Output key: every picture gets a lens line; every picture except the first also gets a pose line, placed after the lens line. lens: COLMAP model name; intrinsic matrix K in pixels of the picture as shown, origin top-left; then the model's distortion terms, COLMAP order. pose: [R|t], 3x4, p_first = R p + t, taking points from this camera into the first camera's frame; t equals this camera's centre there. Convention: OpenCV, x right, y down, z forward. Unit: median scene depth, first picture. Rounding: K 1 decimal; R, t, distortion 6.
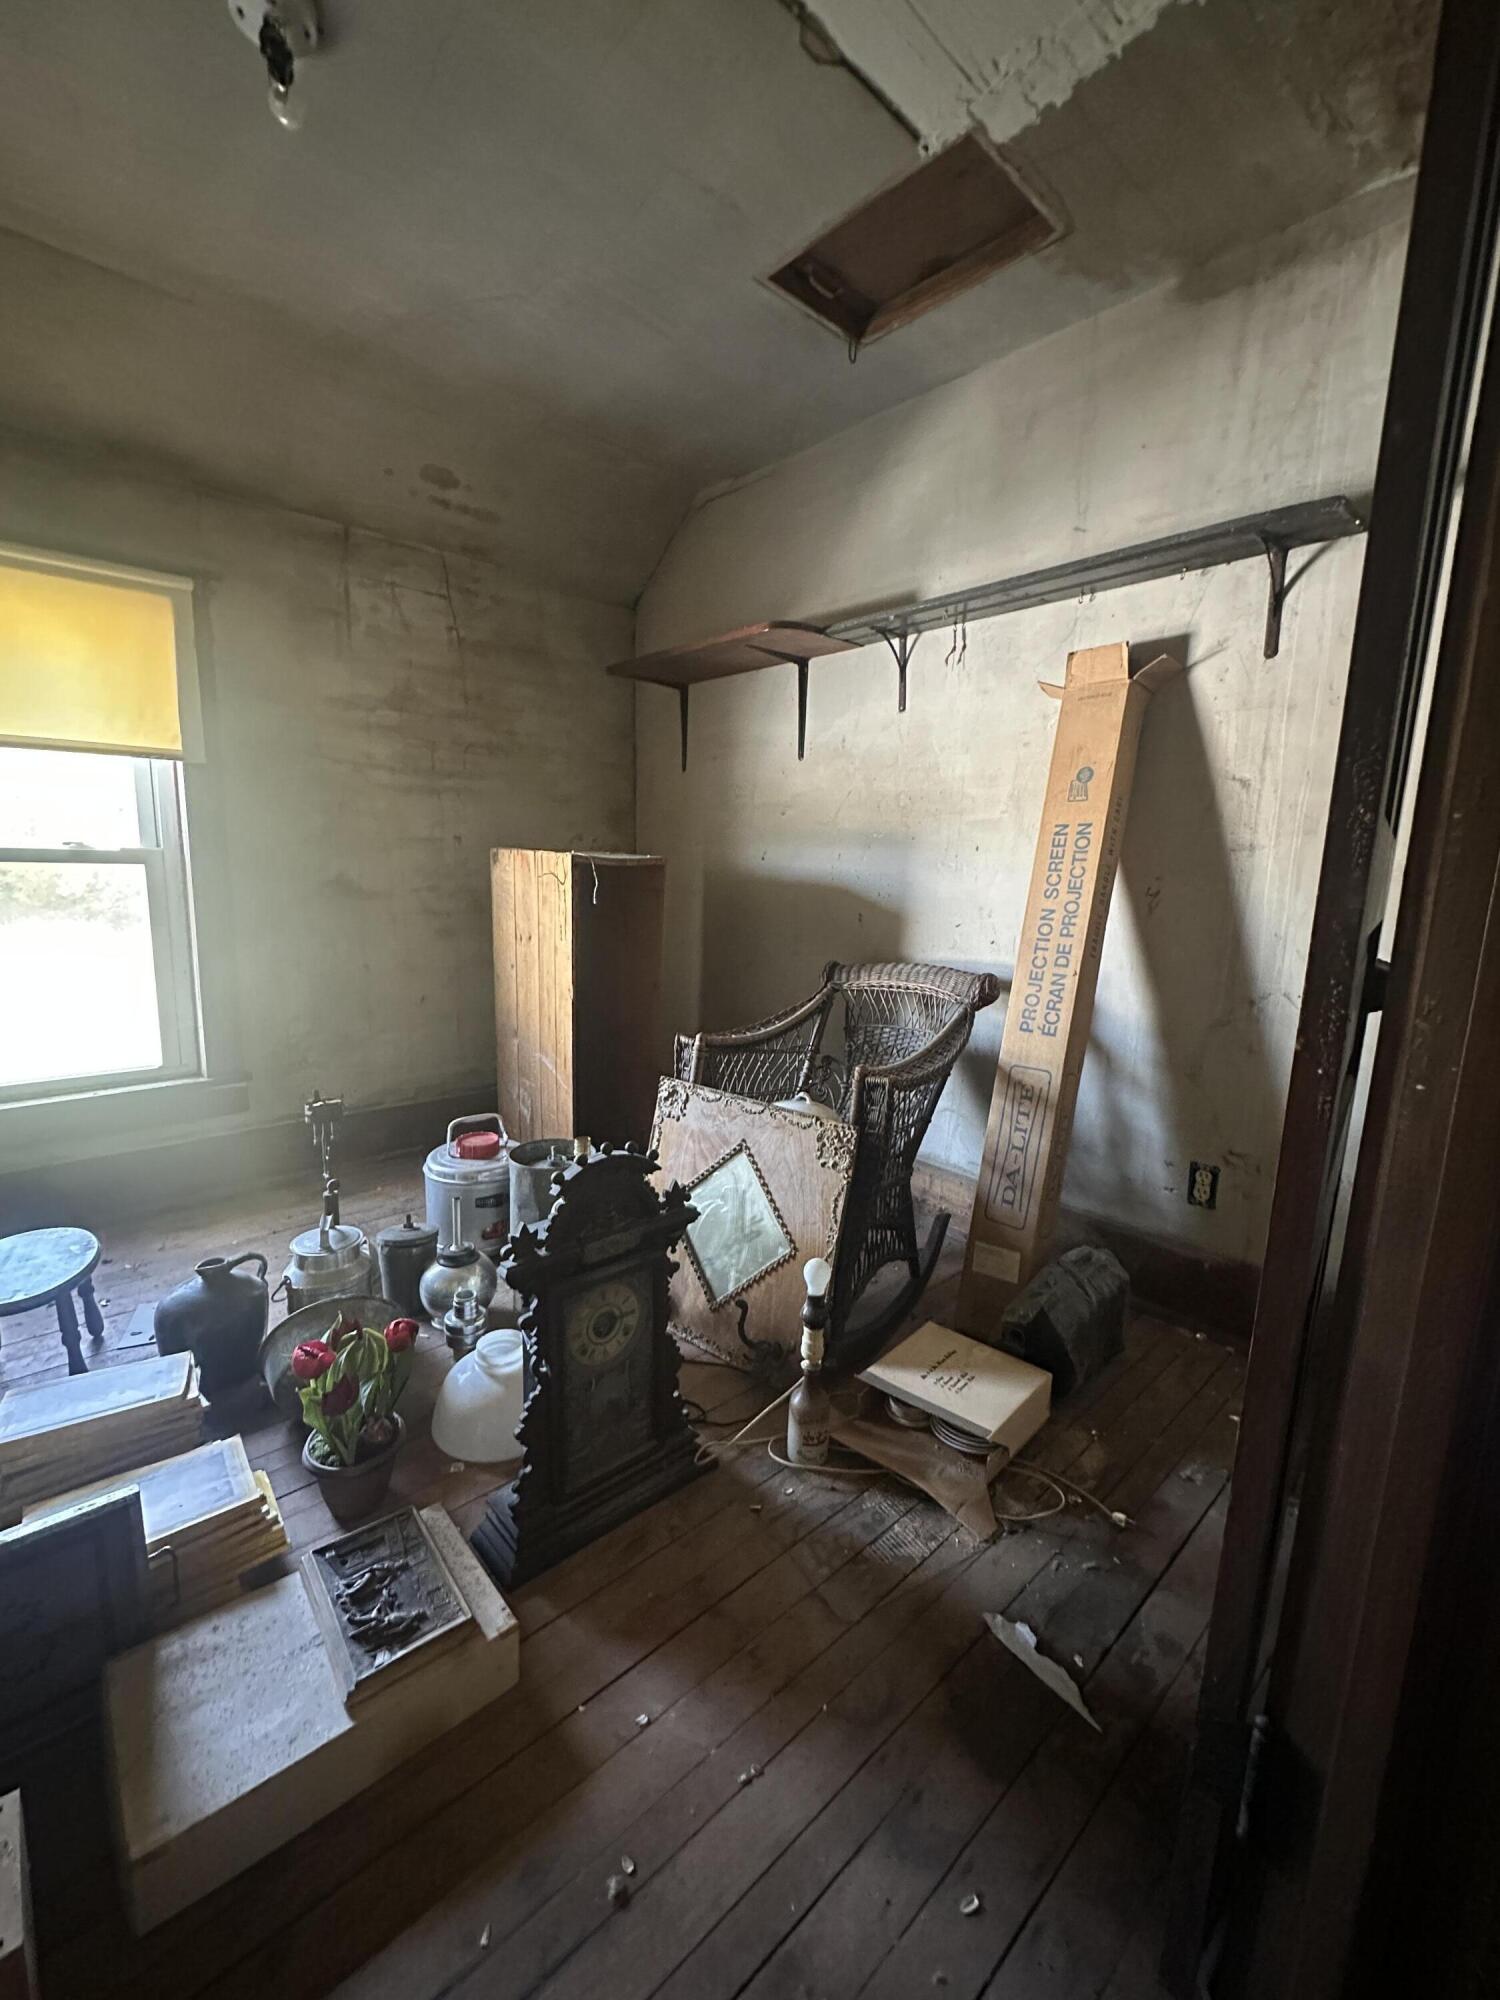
lens RADIAL K [[821.5, 0, 751.0], [0, 821.5, 994.5], [0, 0, 1]] dist [0.001716, 0.000353]
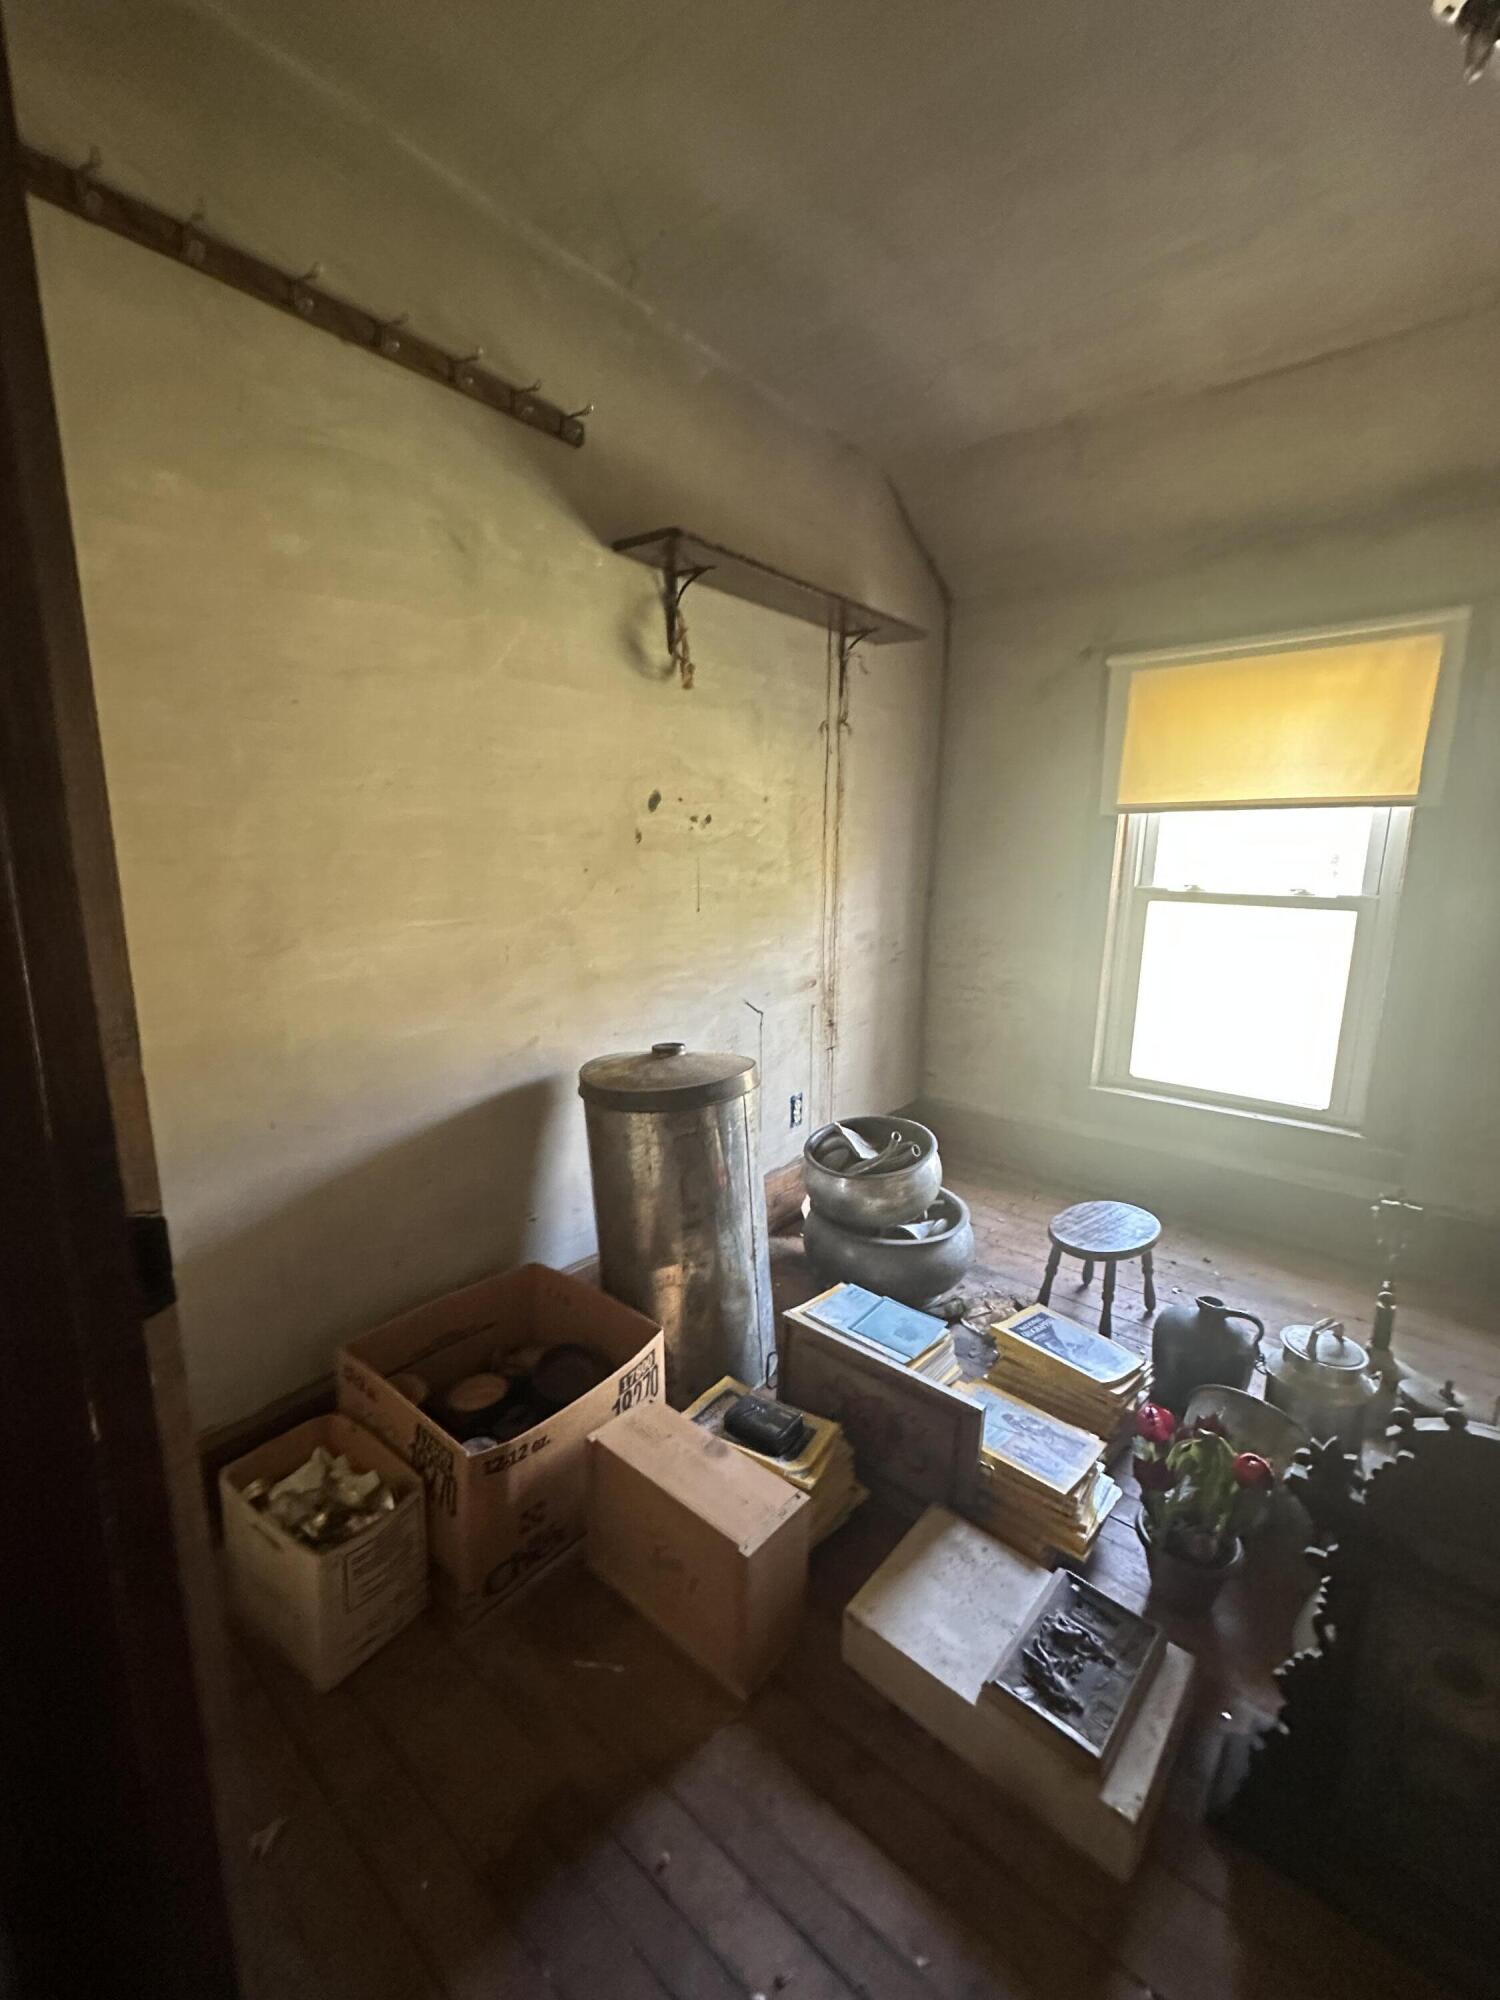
lens RADIAL K [[821.5, 0, 753.0], [0, 821.5, 1003.5], [0, 0, 1]] dist [0.001716, 0.000353]
pose [[0.138781, 0.165912, -0.976326, 0.348272], [-0.172115, 0.974904, 0.141205, -0.141676], [0.975252, 0.148443, 0.163854, 0.293954]]
